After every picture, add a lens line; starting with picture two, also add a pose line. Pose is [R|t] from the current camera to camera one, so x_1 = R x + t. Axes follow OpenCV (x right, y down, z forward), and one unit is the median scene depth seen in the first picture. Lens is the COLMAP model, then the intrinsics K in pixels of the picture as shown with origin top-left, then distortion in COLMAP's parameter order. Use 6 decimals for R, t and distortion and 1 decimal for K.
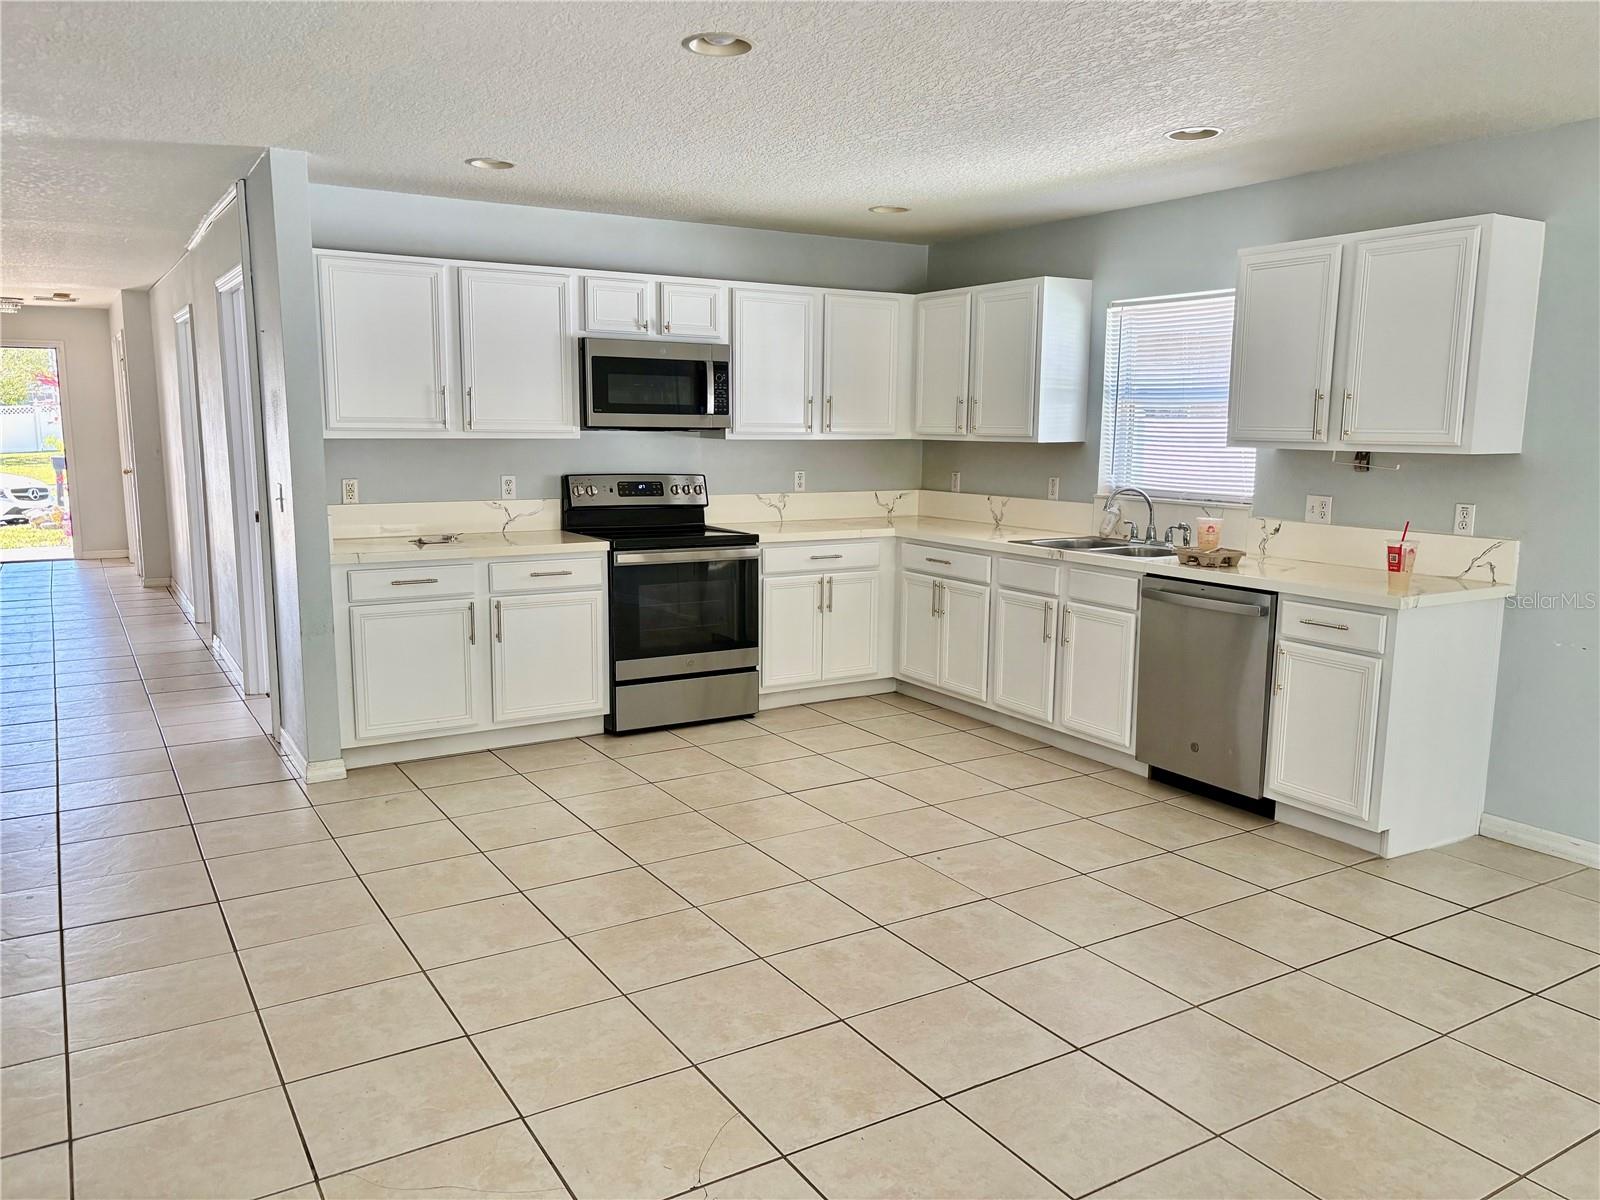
lens RADIAL K [[1211.6, 0, 816.2], [0, 1211.6, 614.1], [0, 0, 1]] dist [0.042949, -0.028571]
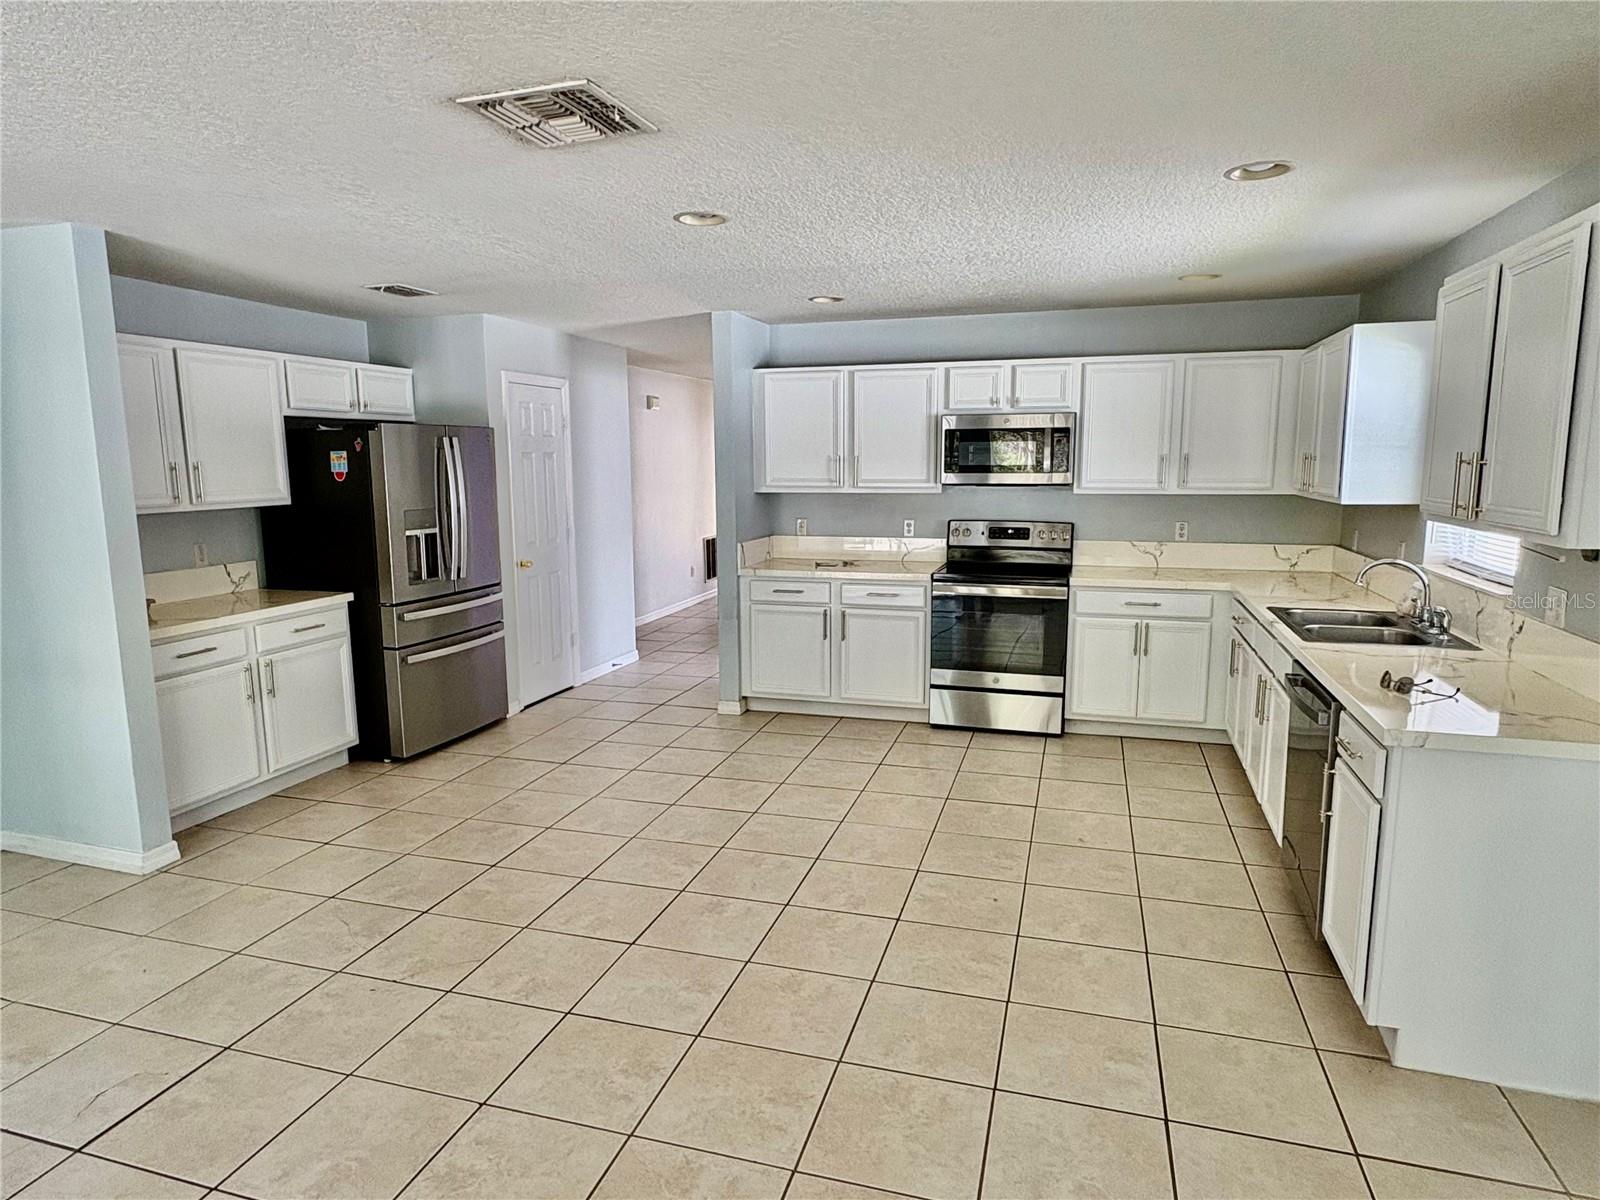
lens RADIAL K [[948.6, 0, 792.1], [0, 948.6, 600.5], [0, 0, 1]] dist [0.004046, -0.001381]
pose [[0.657076, 0.099598, -0.747216, 0.476865], [-0.108526, 0.993406, 0.036979, -0.052947], [0.745971, 0.056795, 0.663552, 0.230072]]
